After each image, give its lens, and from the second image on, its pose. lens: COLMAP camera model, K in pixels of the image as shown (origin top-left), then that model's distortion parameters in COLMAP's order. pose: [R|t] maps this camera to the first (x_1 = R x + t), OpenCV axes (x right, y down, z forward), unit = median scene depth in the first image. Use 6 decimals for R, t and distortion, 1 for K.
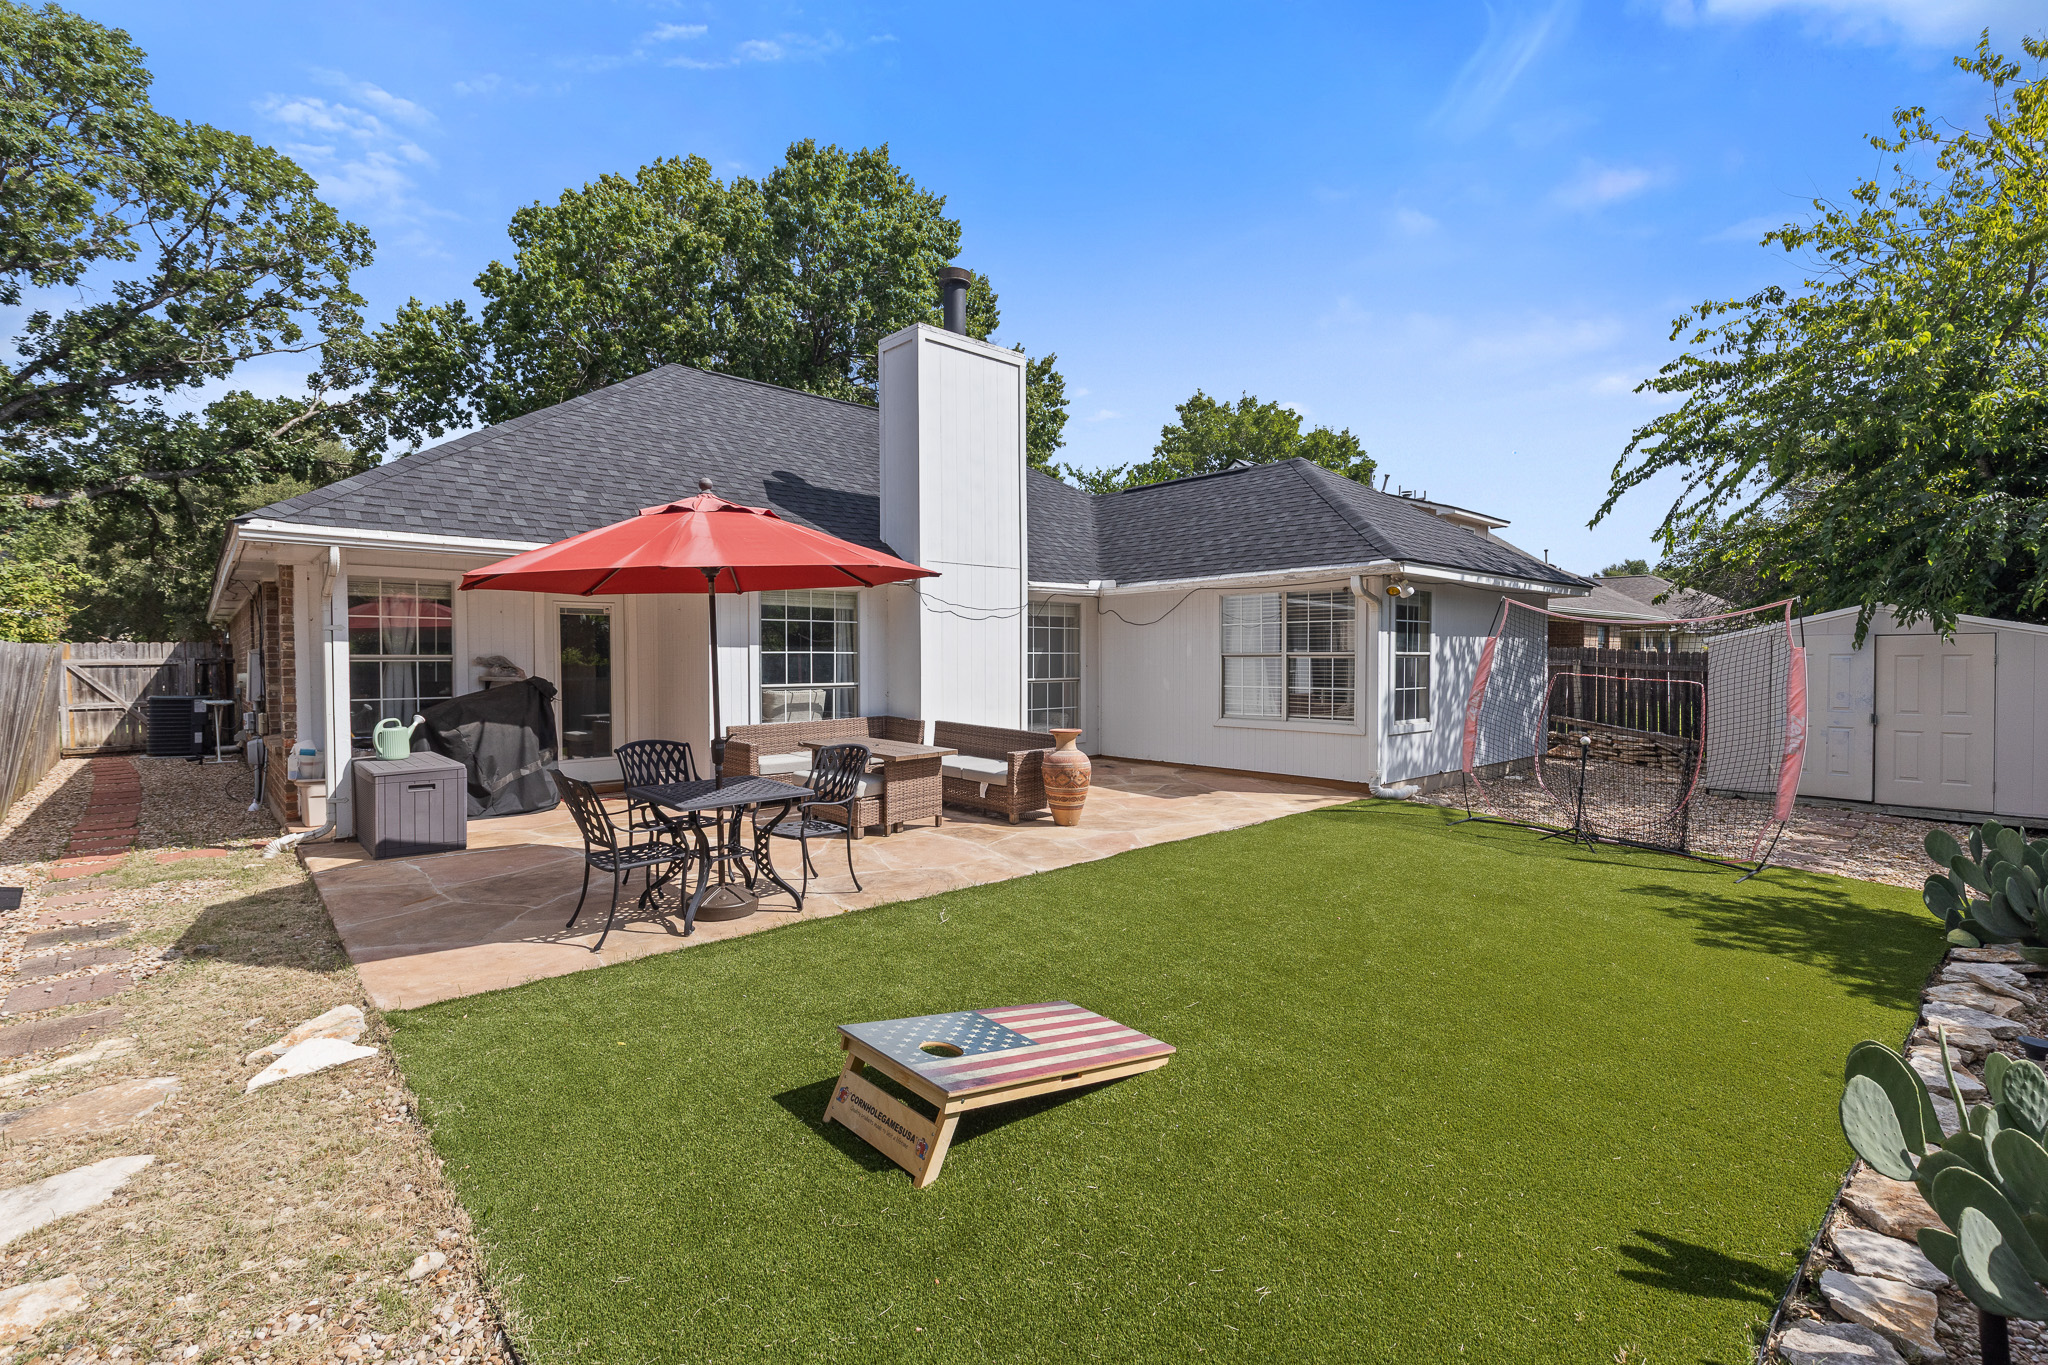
lens RADIAL K [[911.4, 0, 1021.6], [0, 911.4, 672.8], [0, 0, 1]] dist [0.002725, -0.001361]
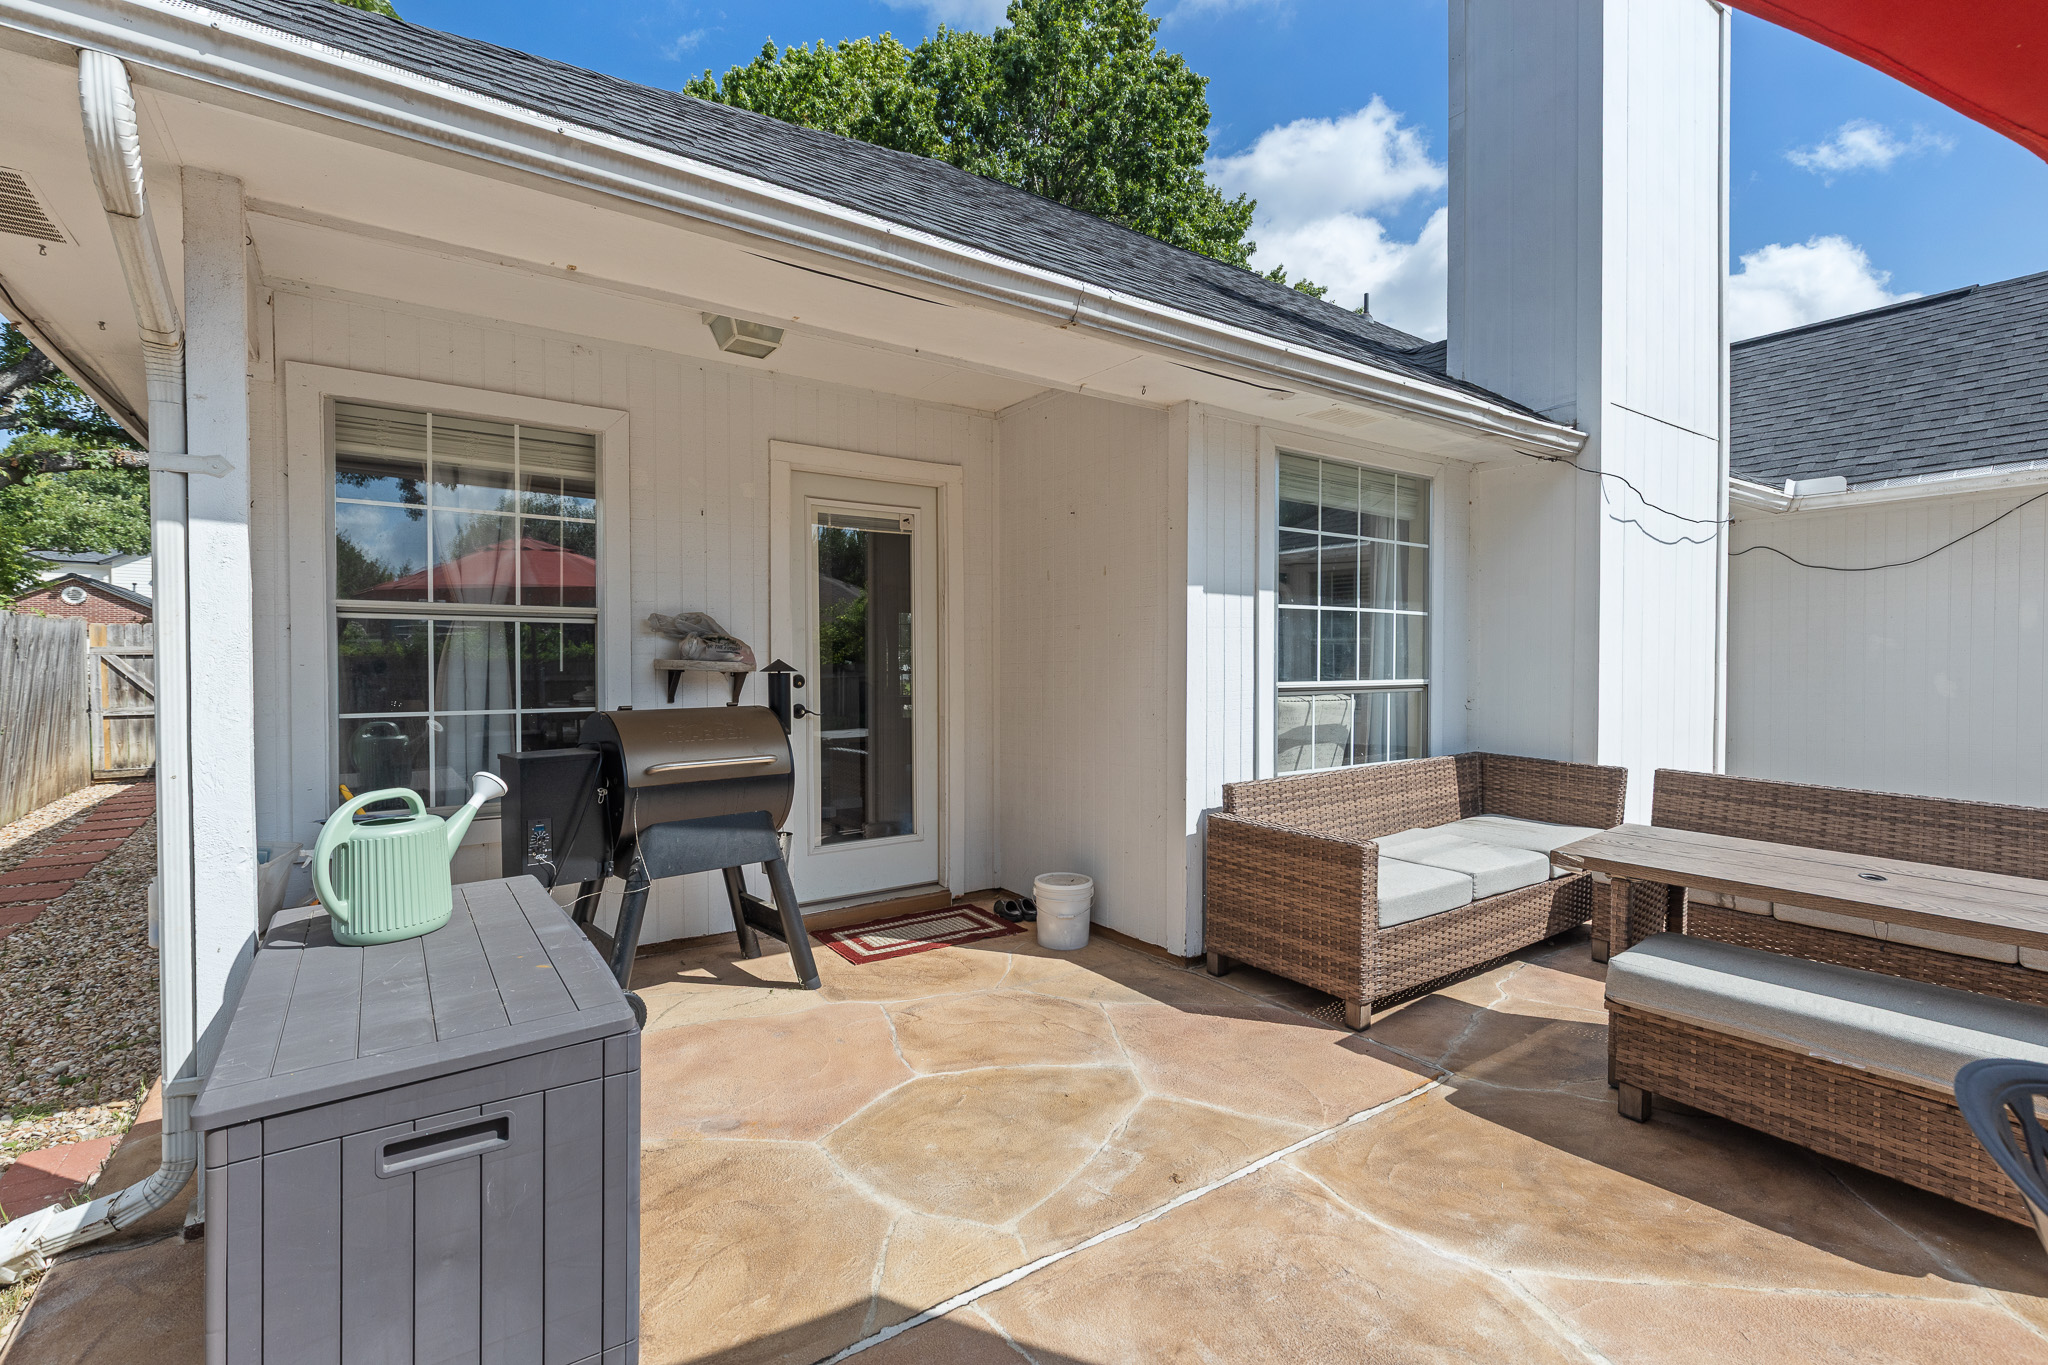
lens RADIAL K [[911.4, 0, 1019.6], [0, 911.4, 667.9], [0, 0, 1]] dist [0.002725, -0.001361]
pose [[0.991469, 0.001413, -0.130337, -0.346374], [-0.002705, 0.999949, -0.009737, 0.010657], [0.130317, 0.010007, 0.991422, 0.561226]]
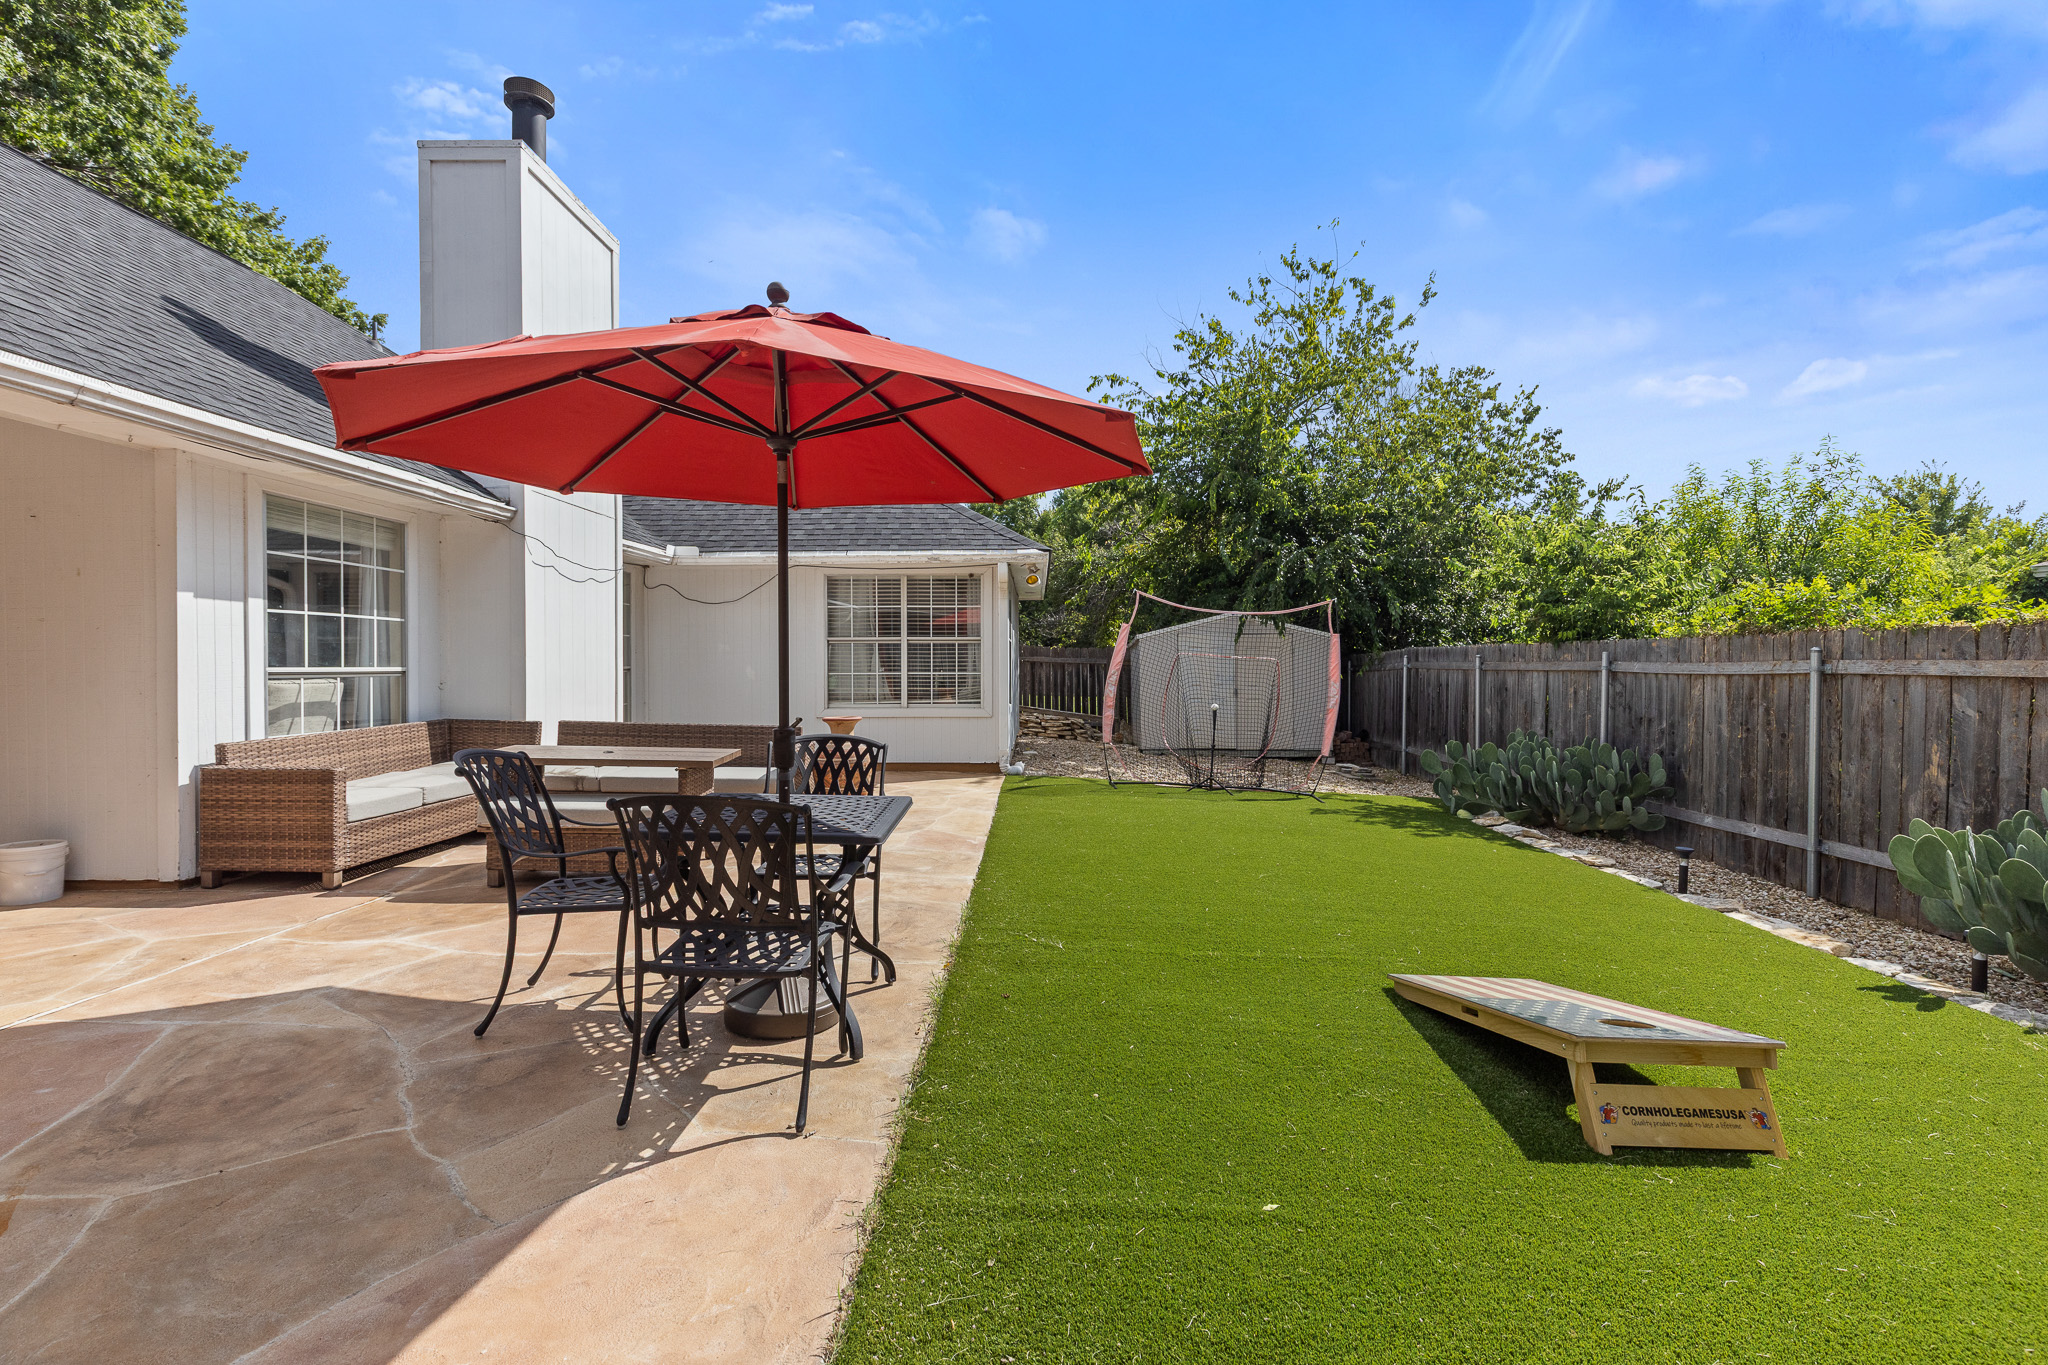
lens RADIAL K [[911.4, 0, 1027.8], [0, 911.4, 679.1], [0, 0, 1]] dist [0.002725, -0.001361]
pose [[0.679181, -0.009876, 0.733904, -0.376993], [0.010387, 0.999939, 0.003844, 0.022408], [-0.733897, 0.005012, 0.679242, 0.272988]]
